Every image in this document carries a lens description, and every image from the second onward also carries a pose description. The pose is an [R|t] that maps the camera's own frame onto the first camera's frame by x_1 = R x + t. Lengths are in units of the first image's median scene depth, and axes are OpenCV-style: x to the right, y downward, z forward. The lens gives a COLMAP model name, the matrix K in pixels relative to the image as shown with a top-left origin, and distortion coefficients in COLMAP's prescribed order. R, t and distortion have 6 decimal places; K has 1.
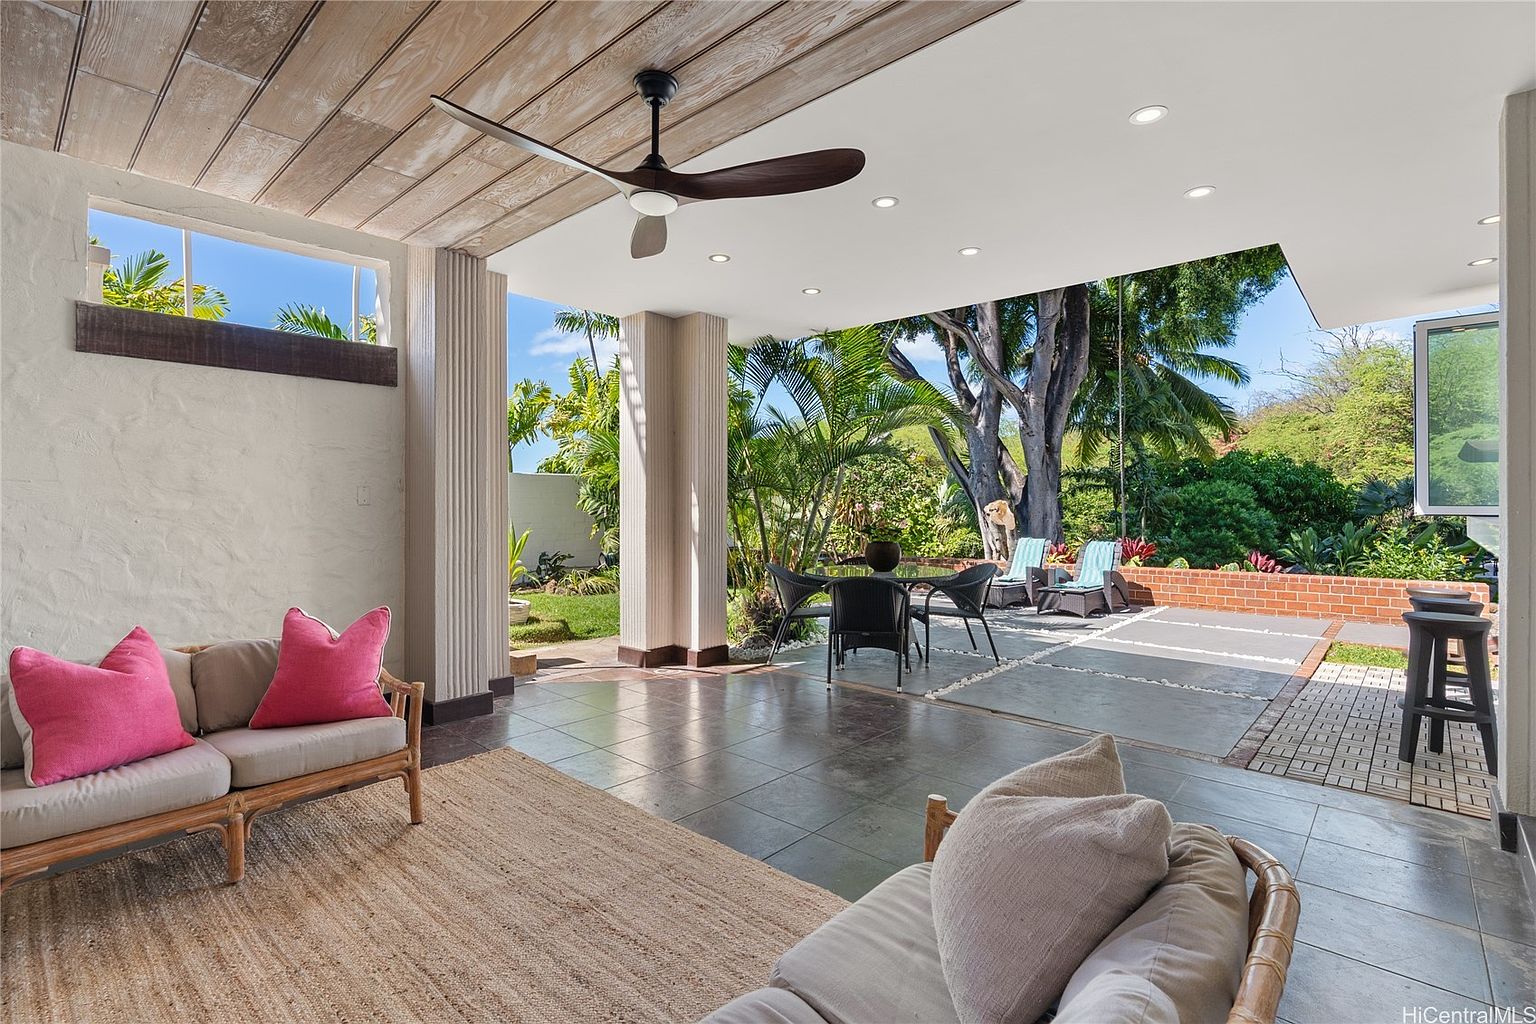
lens RADIAL K [[693.3, 0, 755.1], [0, 693.3, 504.5], [0, 0, 1]] dist [-0.006274, 0.001903]
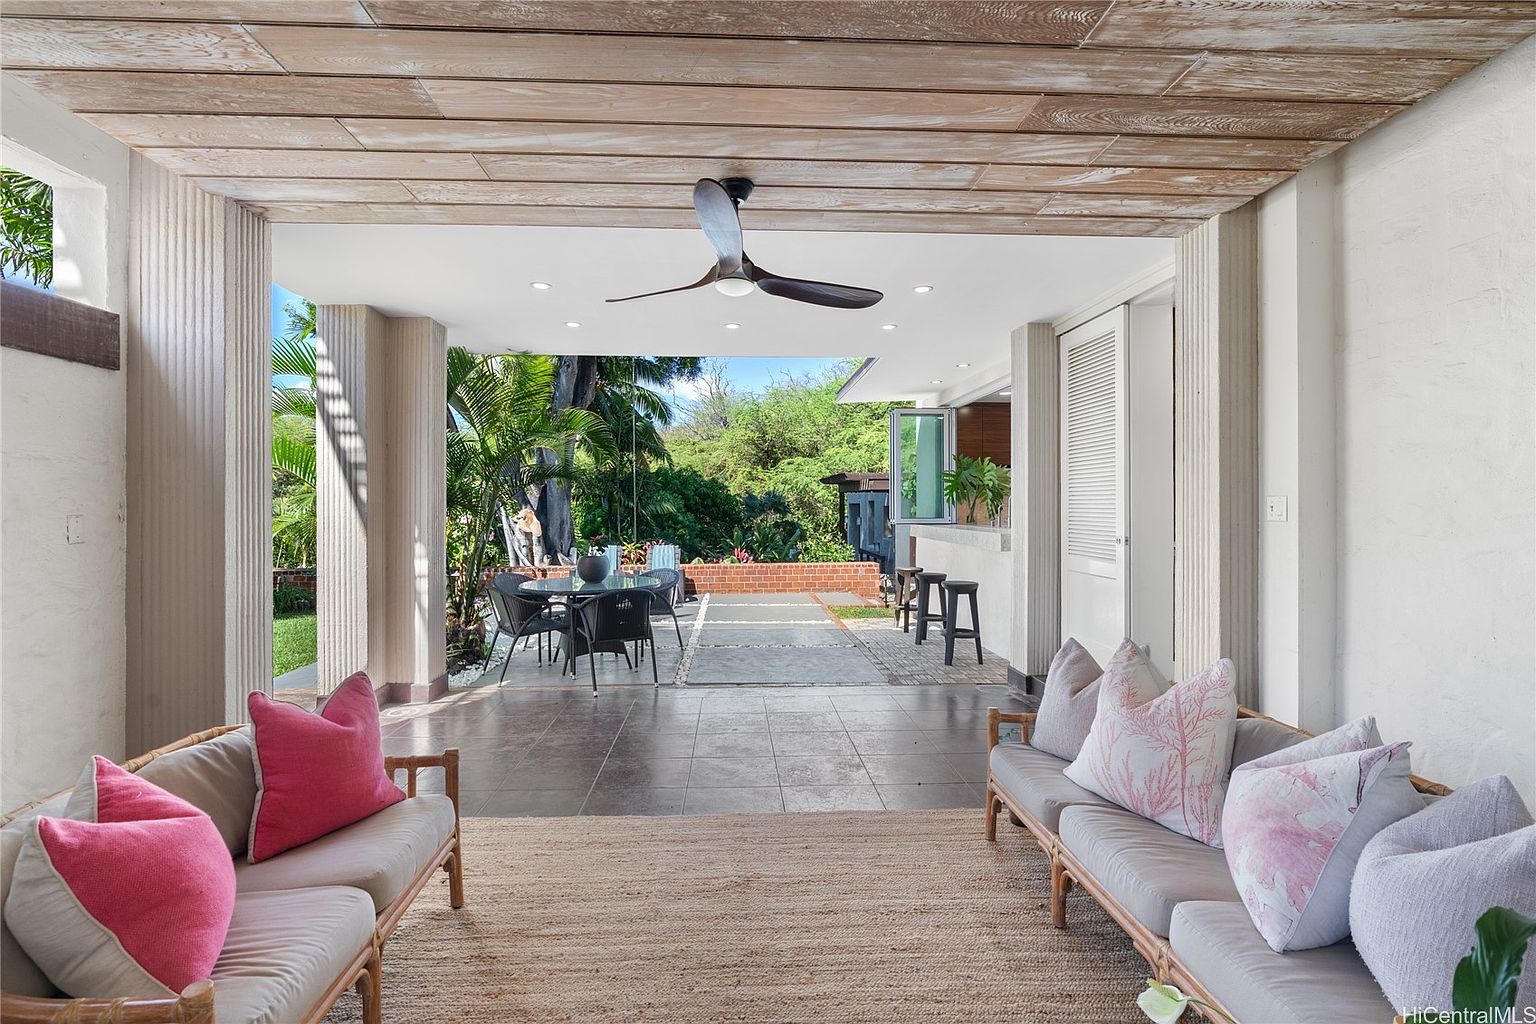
lens RADIAL K [[693.3, 0, 717.2], [0, 693.3, 508.6], [0, 0, 1]] dist [-0.006274, 0.001903]
pose [[0.726820, -0.005126, 0.686809, -0.654272], [0.003587, 0.999987, 0.003667, -0.037470], [-0.686818, -0.000202, 0.726829, 0.101126]]
